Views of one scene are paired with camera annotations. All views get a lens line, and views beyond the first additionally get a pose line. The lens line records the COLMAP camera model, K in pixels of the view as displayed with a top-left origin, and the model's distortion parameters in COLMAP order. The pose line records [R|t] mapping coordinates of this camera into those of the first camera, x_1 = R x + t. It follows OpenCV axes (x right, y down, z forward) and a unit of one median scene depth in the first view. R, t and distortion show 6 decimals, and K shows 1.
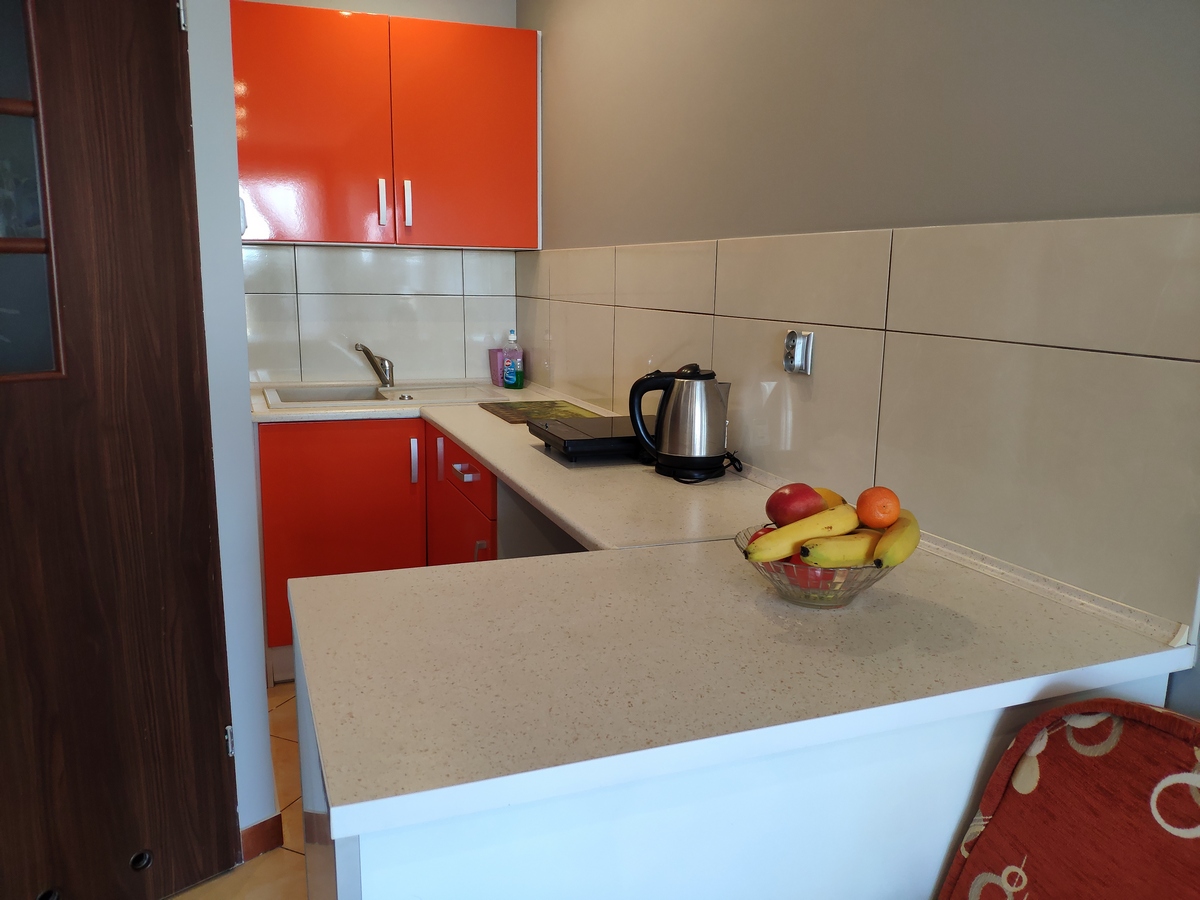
lens RADIAL K [[942.3, 0, 602.3], [0, 942.3, 433.2], [0, 0, 1]] dist [0.181375, -0.348608]
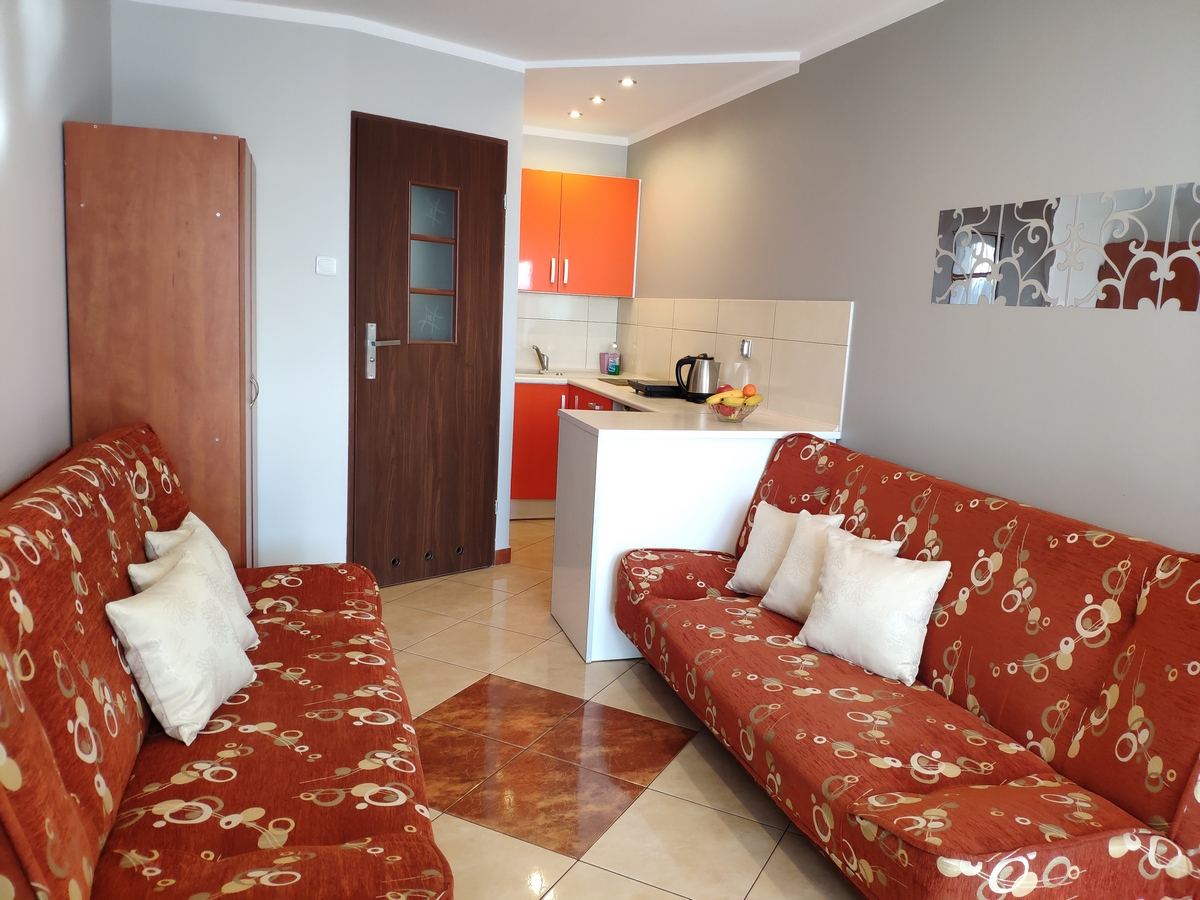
lens RADIAL K [[942.3, 0, 602.3], [0, 942.3, 433.2], [0, 0, 1]] dist [0.181375, -0.348608]
pose [[0.996598, 0.052173, -0.063807, 0.005068], [-0.054509, 0.997884, -0.035443, 0.213705], [0.061823, 0.038800, 0.997333, -1.290314]]
